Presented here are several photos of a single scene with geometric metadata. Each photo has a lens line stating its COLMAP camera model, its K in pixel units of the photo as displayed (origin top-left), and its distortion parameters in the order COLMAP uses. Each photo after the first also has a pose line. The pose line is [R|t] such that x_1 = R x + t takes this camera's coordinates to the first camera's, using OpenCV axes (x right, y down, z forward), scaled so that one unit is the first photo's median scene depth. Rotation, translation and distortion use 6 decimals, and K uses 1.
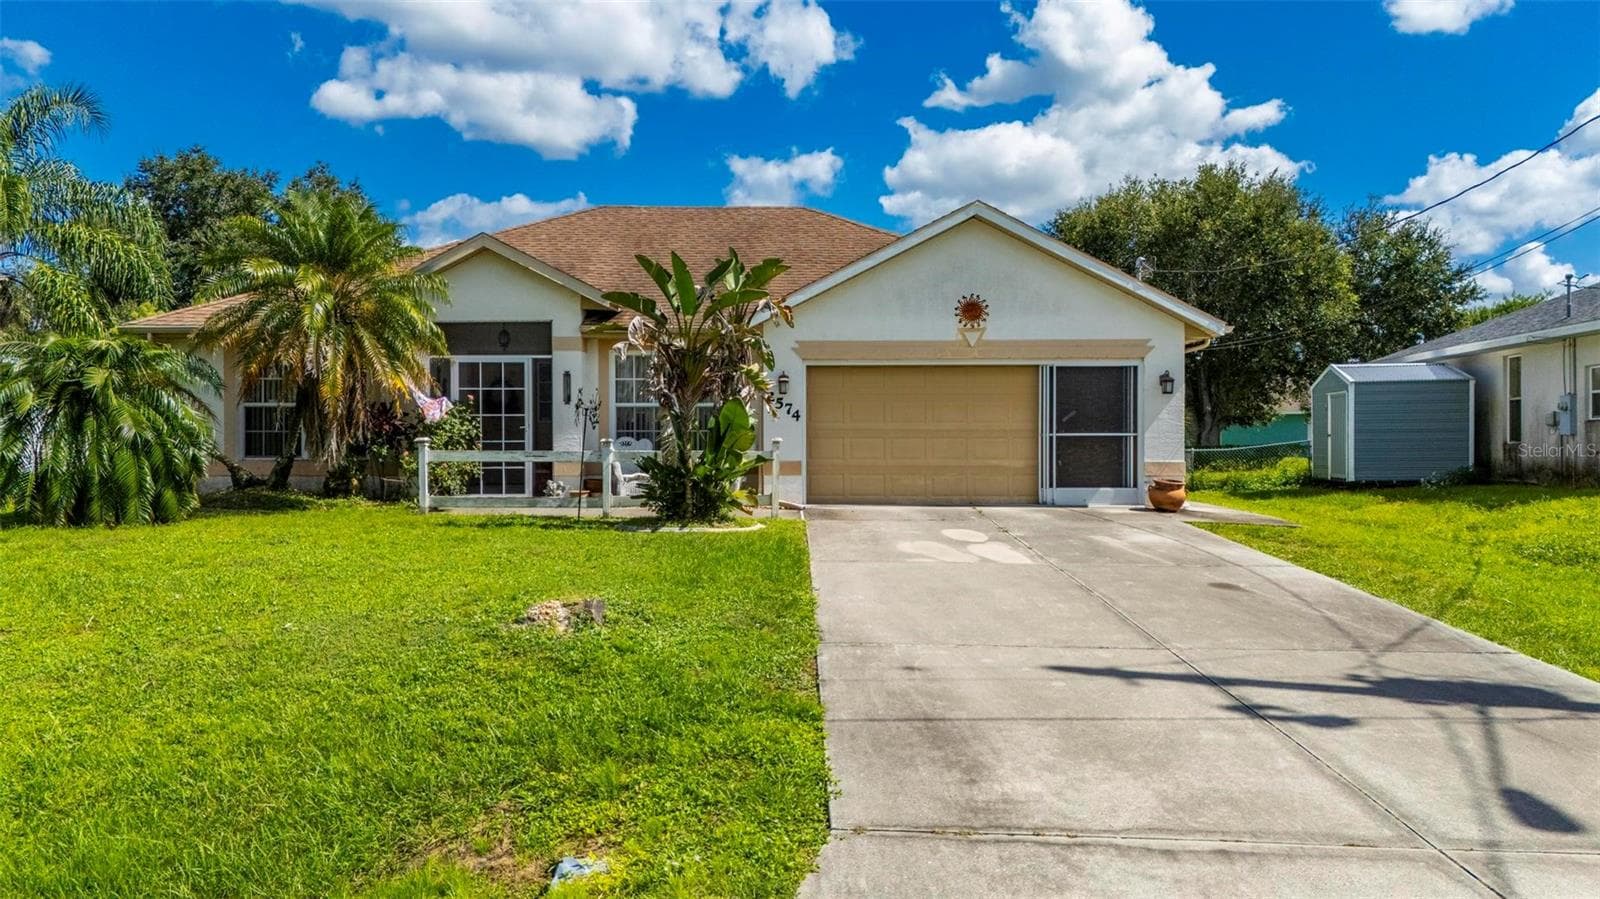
lens RADIAL K [[1168.8, 0, 822.5], [0, 1168.8, 461.4], [0, 0, 1]] dist [0.072844, -0.062965]
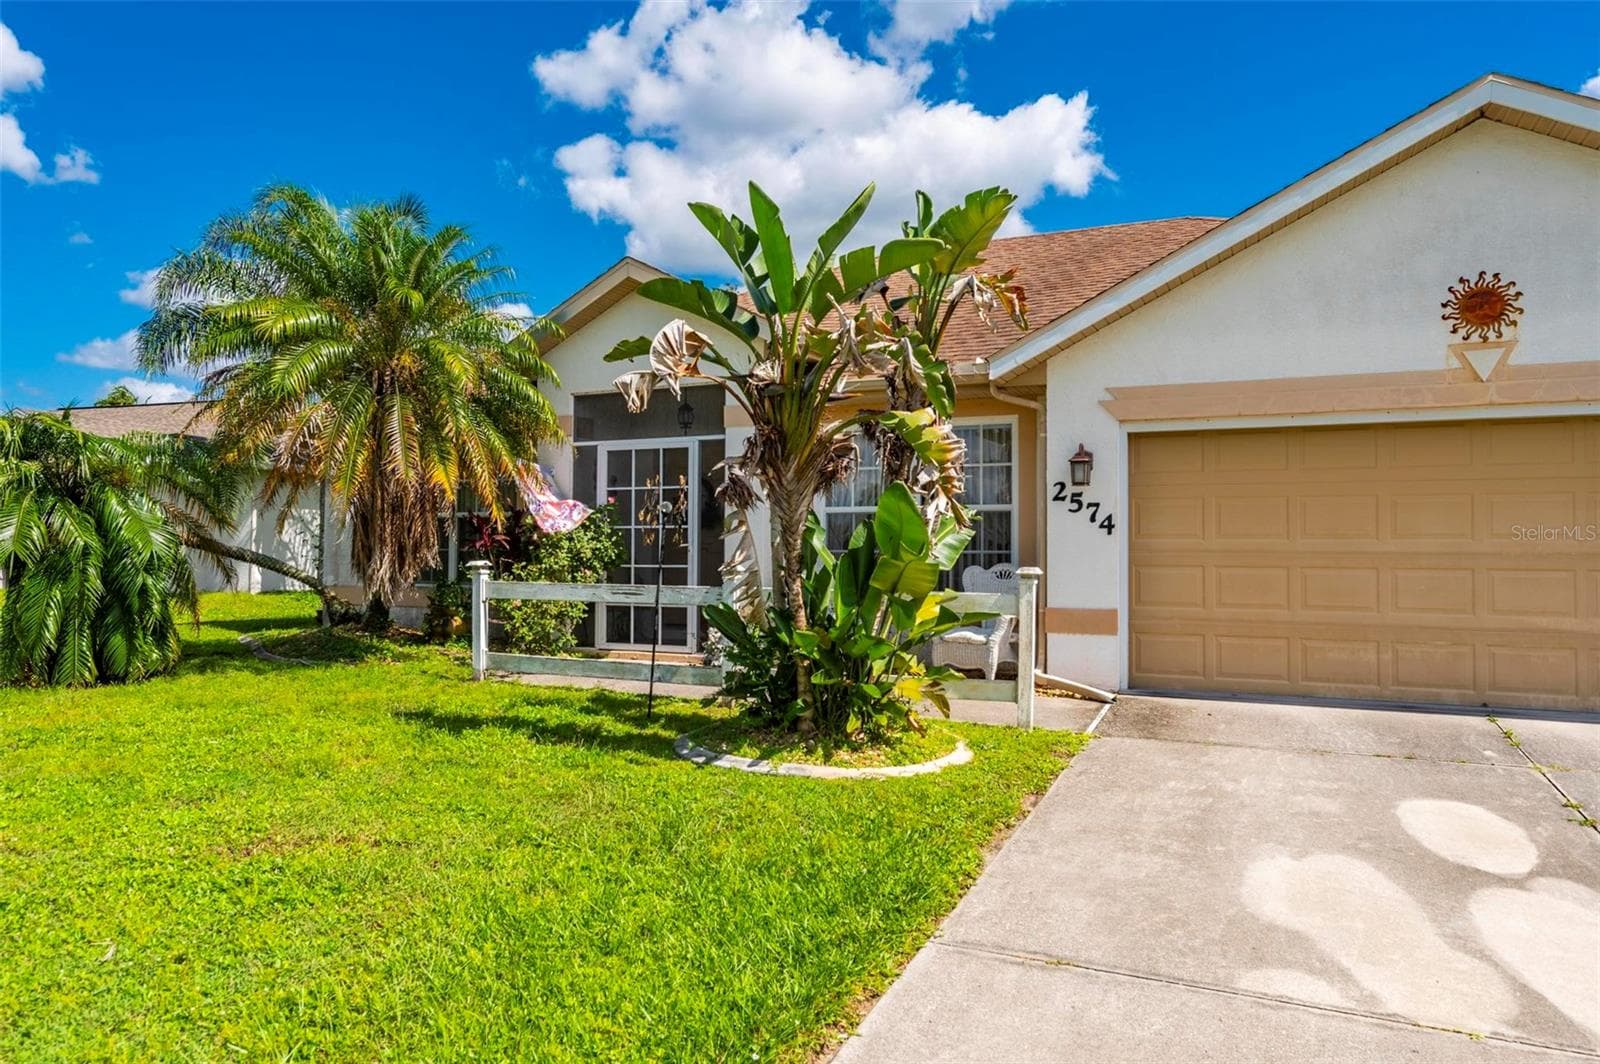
lens RADIAL K [[1089.3, 0, 813.9], [0, 1089.3, 528.7], [0, 0, 1]] dist [-0.005805, 0.009421]
pose [[0.904193, -0.003627, -0.427108, 0.070219], [-0.015510, 0.999026, -0.041318, -0.014407], [0.426842, 0.043983, 0.903256, 0.483472]]
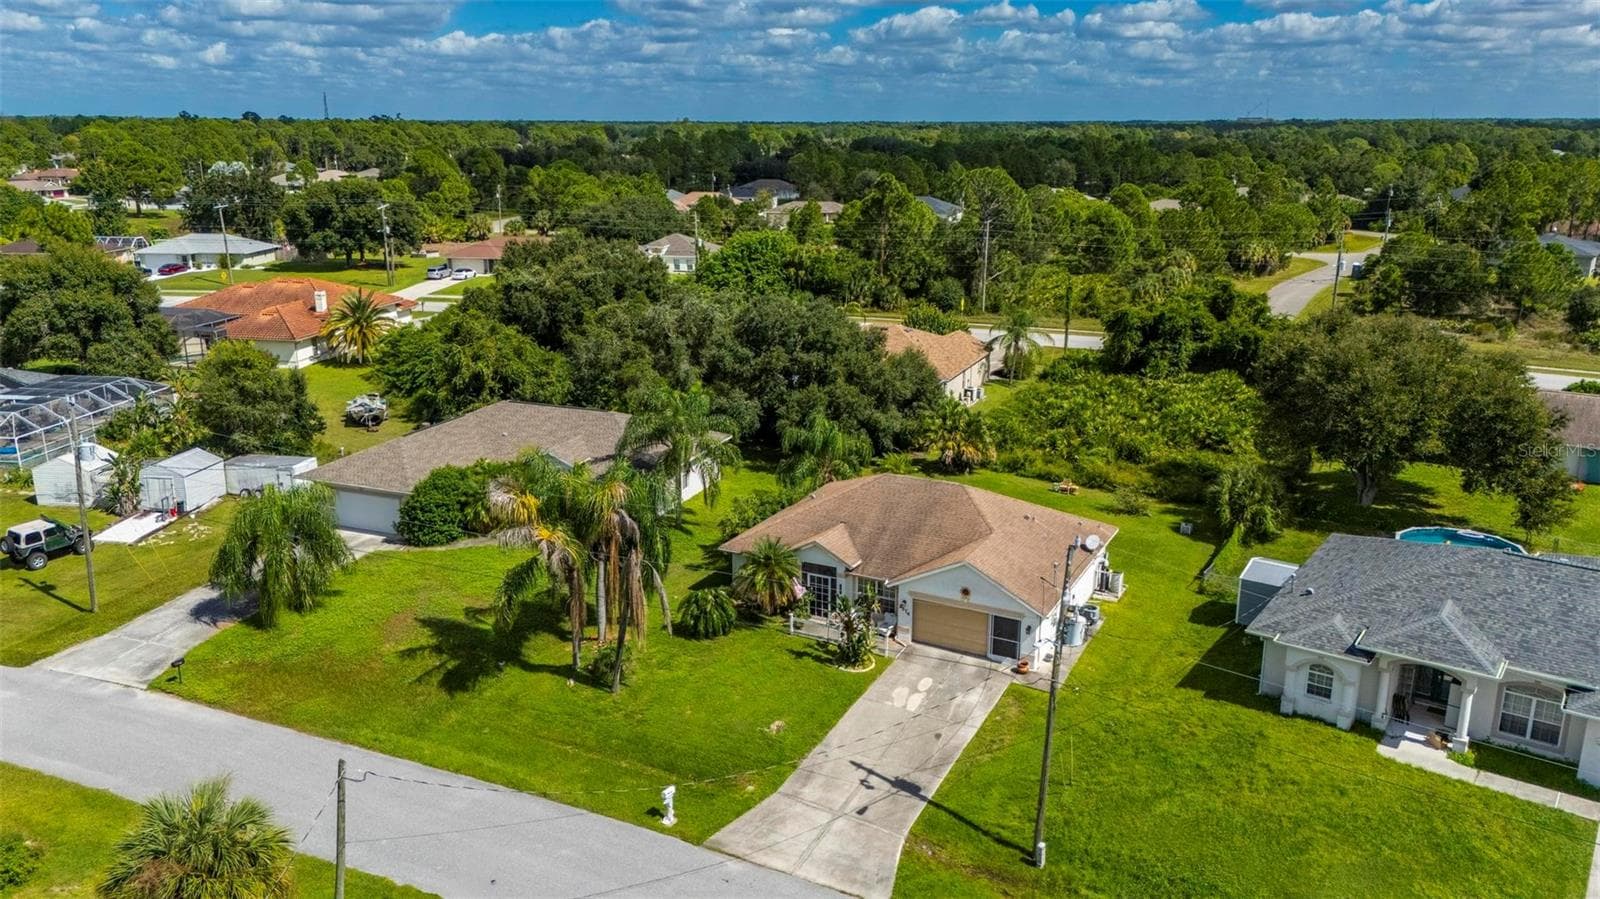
lens RADIAL K [[1179.8, 0, 808.6], [0, 1179.8, 441.0], [0, 0, 1]] dist [0.065871, -0.059382]
pose [[0.879994, 0.131693, -0.456363, 1.069625], [-0.024843, 0.972242, 0.232656, -1.159822], [0.474334, -0.193398, 0.858839, -1.618526]]
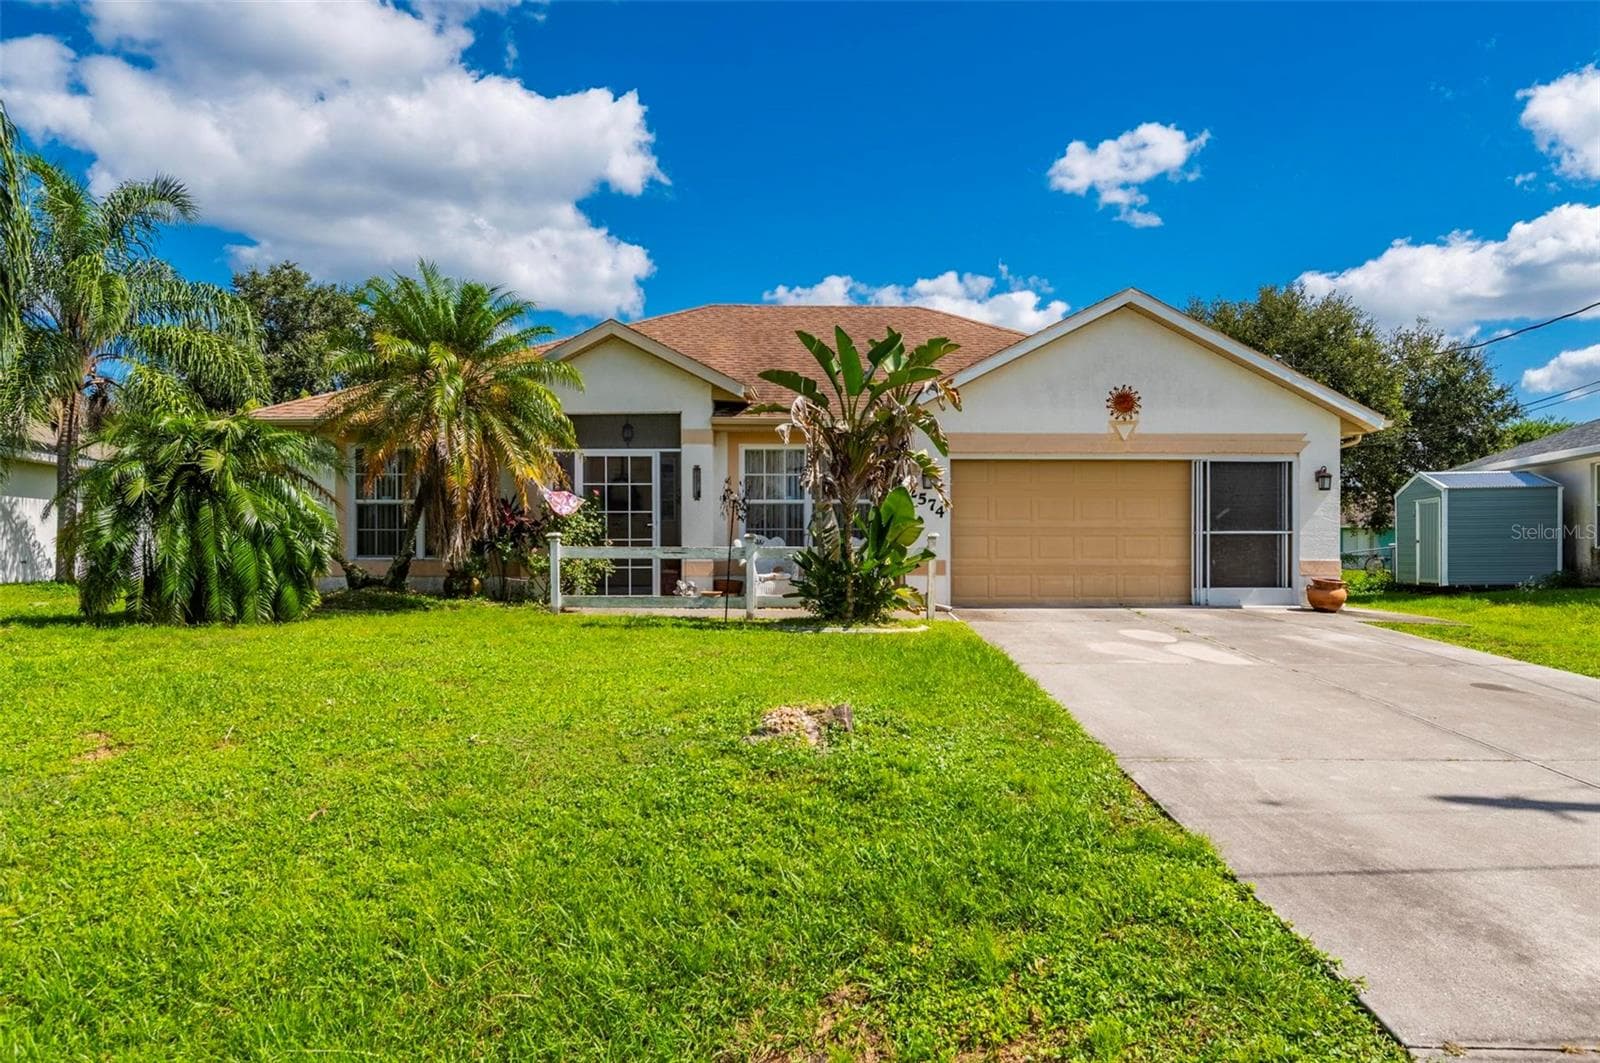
lens RADIAL K [[1089.3, 0, 884.3], [0, 1089.3, 576.7], [0, 0, 1]] dist [-0.005805, 0.009421]
pose [[0.999614, -0.001143, 0.027768, -0.091724], [0.001178, 0.999999, -0.001228, 0.014216], [-0.027767, 0.001260, 0.999614, 0.118543]]
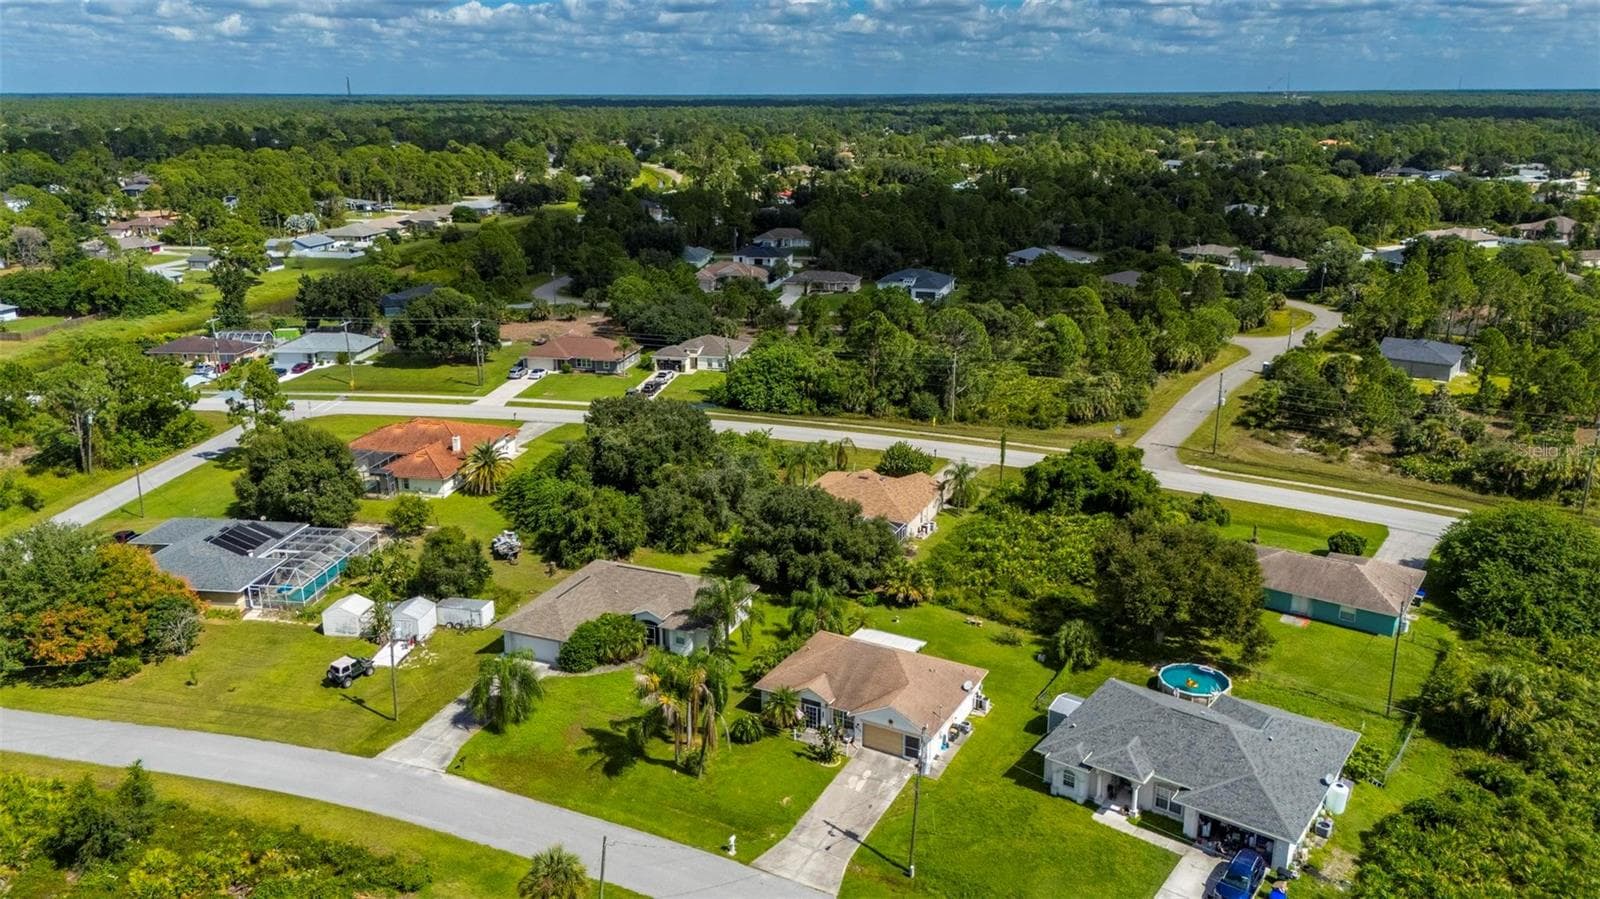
lens RADIAL K [[1179.8, 0, 813.4], [0, 1179.8, 447.6], [0, 0, 1]] dist [0.065871, -0.059382]
pose [[0.875002, 0.146164, -0.461528, 2.094713], [-0.024295, 0.965391, 0.259674, -2.682893], [0.483510, -0.216003, 0.848269, -3.403858]]
